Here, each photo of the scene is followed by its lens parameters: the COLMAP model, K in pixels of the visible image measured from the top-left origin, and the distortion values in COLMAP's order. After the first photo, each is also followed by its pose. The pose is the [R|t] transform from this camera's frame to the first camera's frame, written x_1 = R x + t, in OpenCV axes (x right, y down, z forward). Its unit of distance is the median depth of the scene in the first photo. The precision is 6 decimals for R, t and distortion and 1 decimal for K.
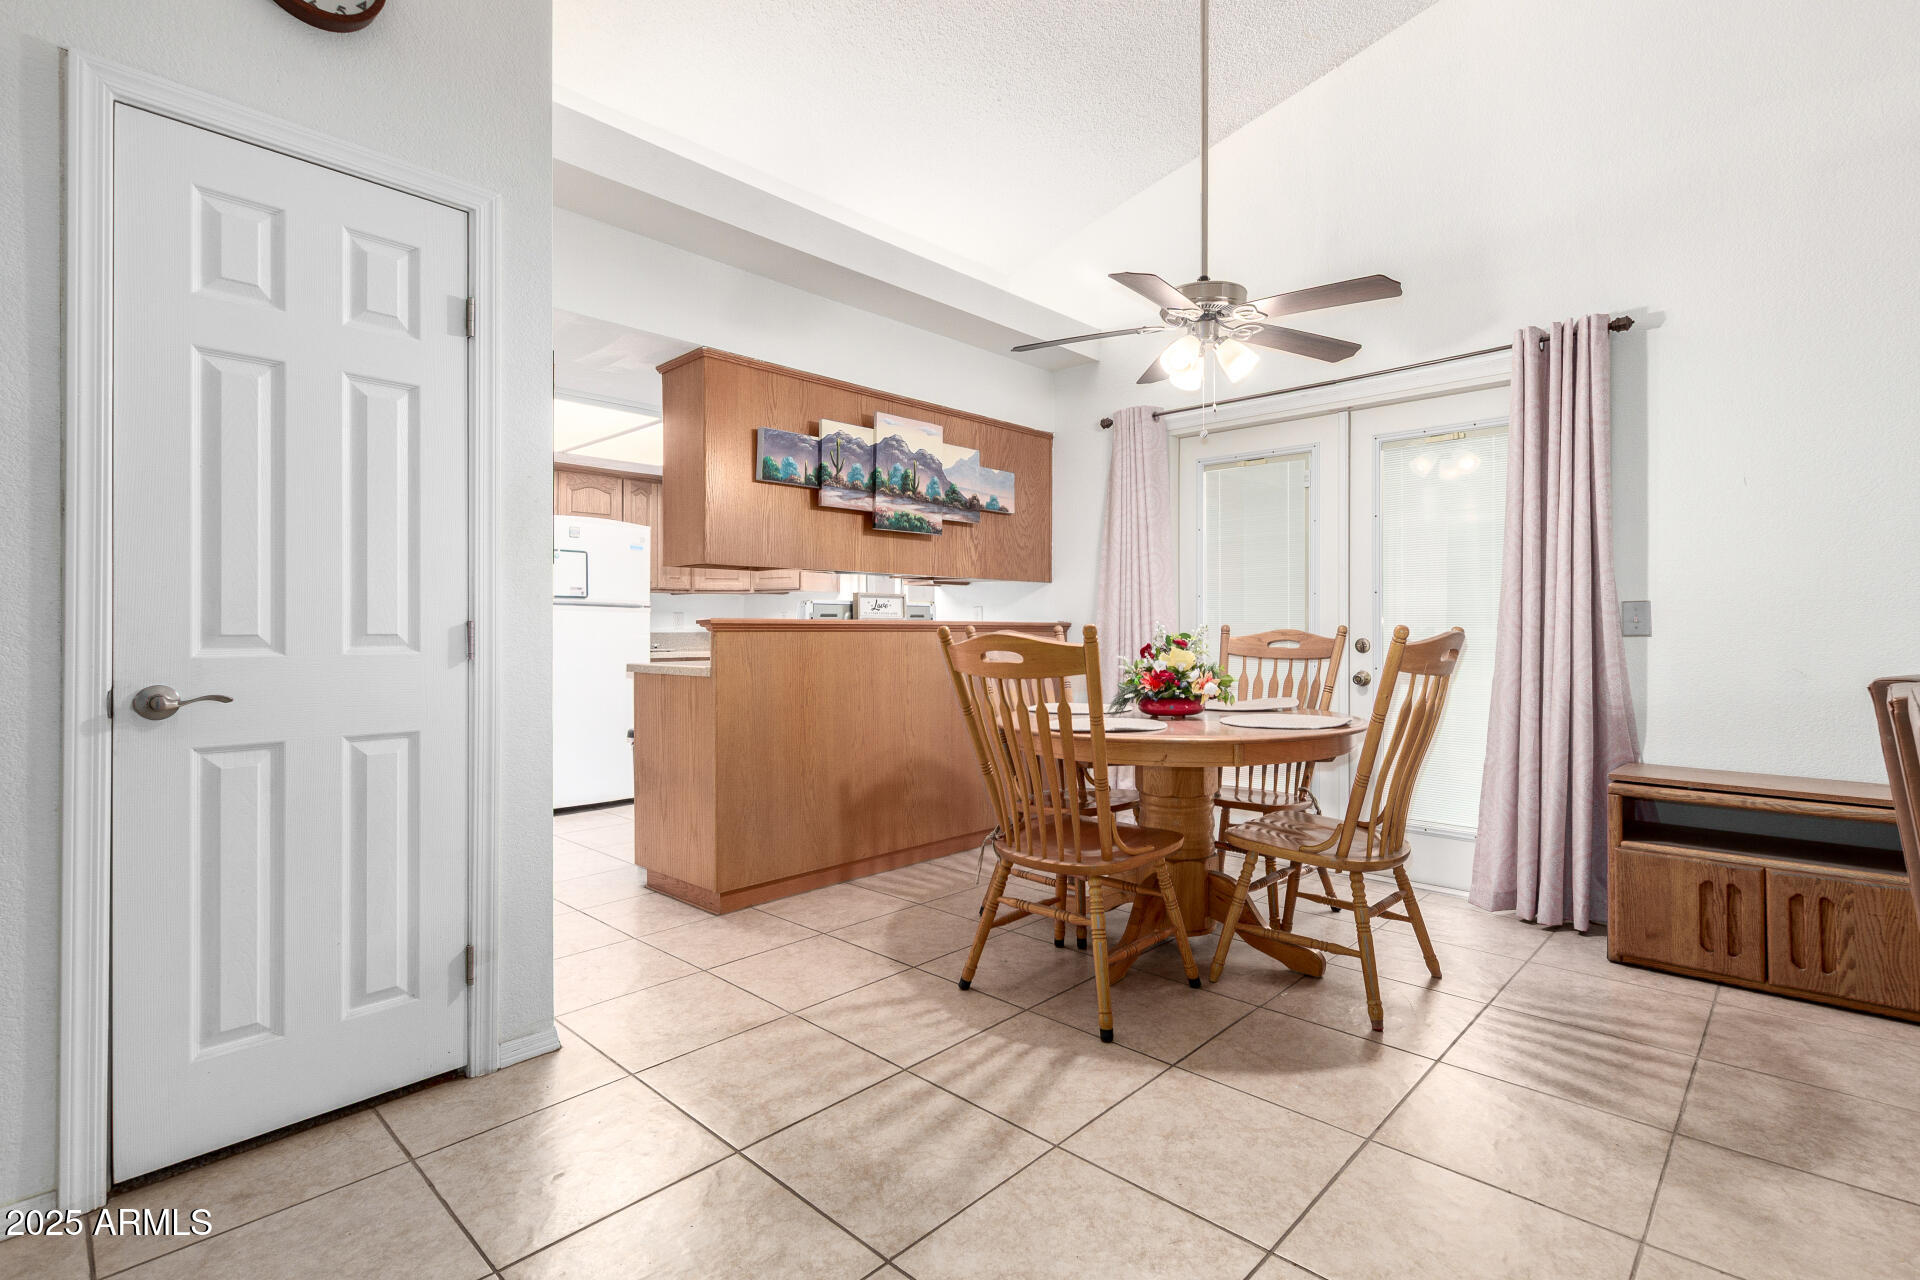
lens RADIAL K [[888.1, 0, 963.9], [0, 888.1, 630.2], [0, 0, 1]] dist [0.003876, -0.001822]
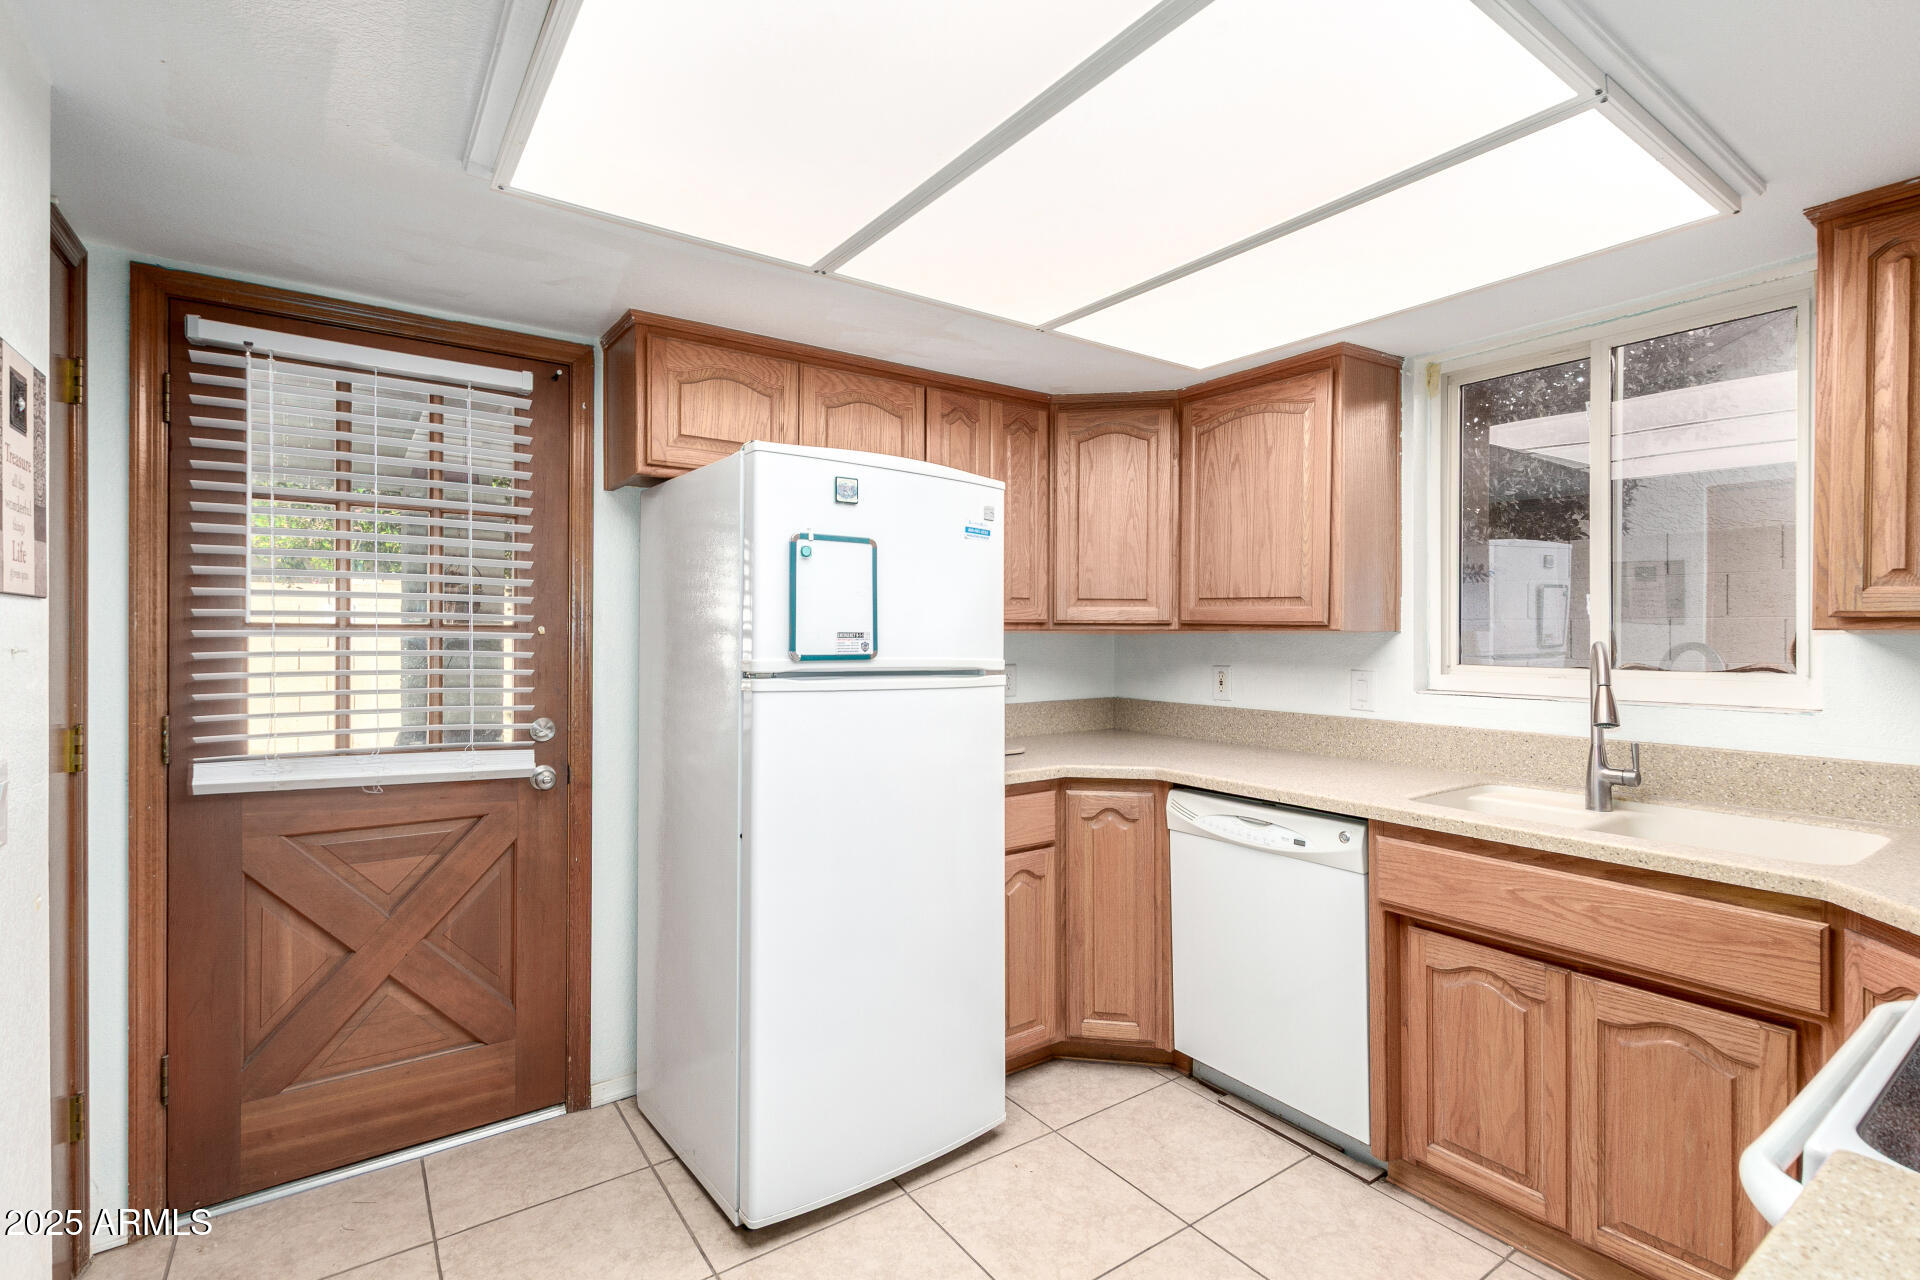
lens RADIAL K [[888.1, 0, 972.5], [0, 888.1, 635.7], [0, 0, 1]] dist [0.003876, -0.001822]
pose [[0.978990, 0.002537, -0.203891, -0.436370], [-0.001810, 0.999991, 0.003750, -0.070464], [0.203899, -0.003302, 0.978986, 0.906809]]
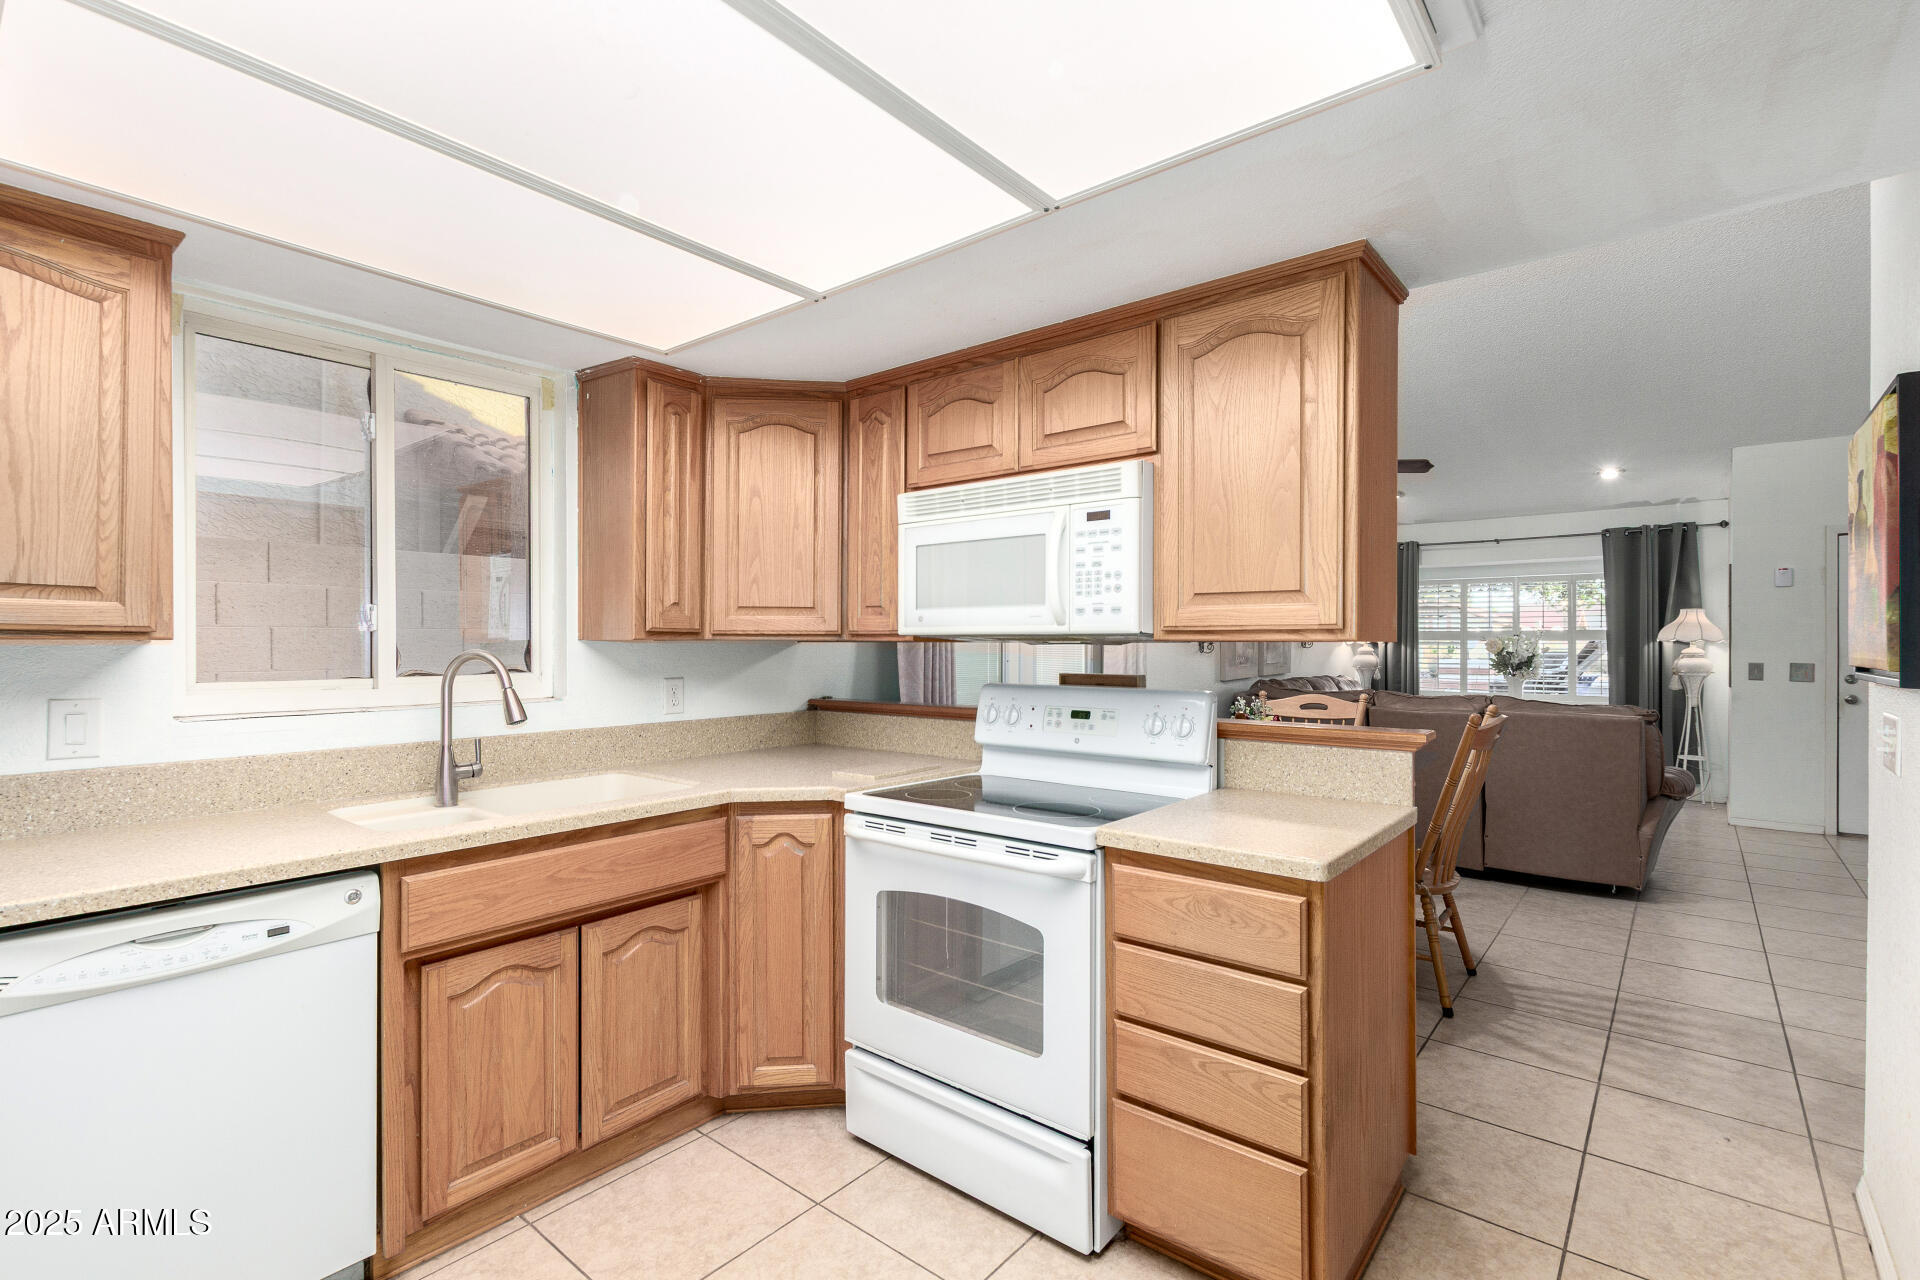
lens RADIAL K [[888.1, 0, 979.6], [0, 888.1, 635.0], [0, 0, 1]] dist [0.003876, -0.001822]
pose [[-0.071763, 0.003482, 0.997416, -0.828541], [0.002380, 0.999992, -0.003319, -0.072864], [-0.997419, 0.002136, -0.071771, 1.245955]]
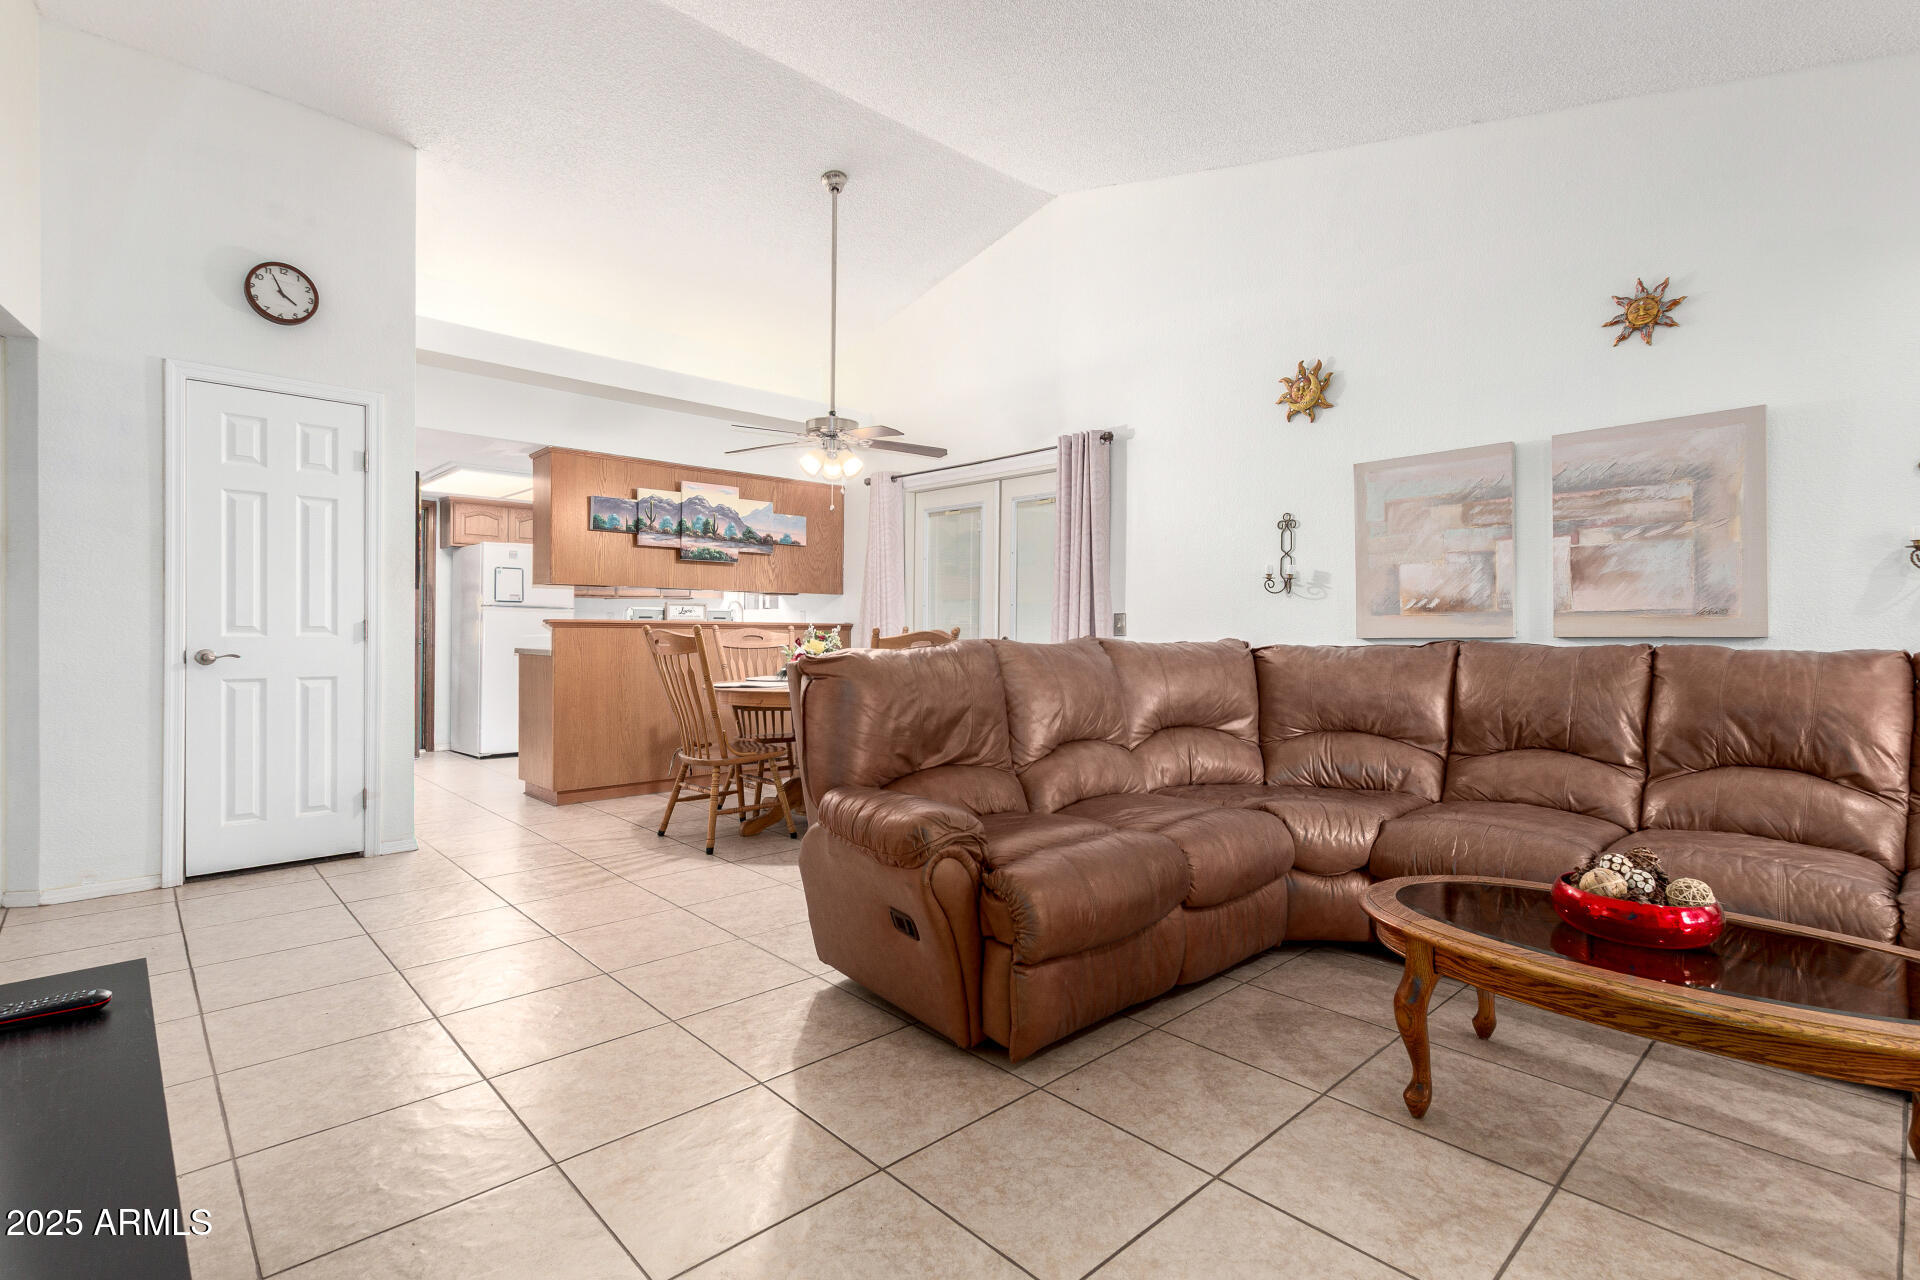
lens RADIAL K [[888.1, 0, 970.0], [0, 888.1, 638.8], [0, 0, 1]] dist [0.003876, -0.001822]
pose [[0.998523, 0.009425, -0.053499, 0.502262], [-0.008901, 0.999910, 0.010013, -0.000425], [0.053589, -0.009522, 0.998518, -0.499974]]
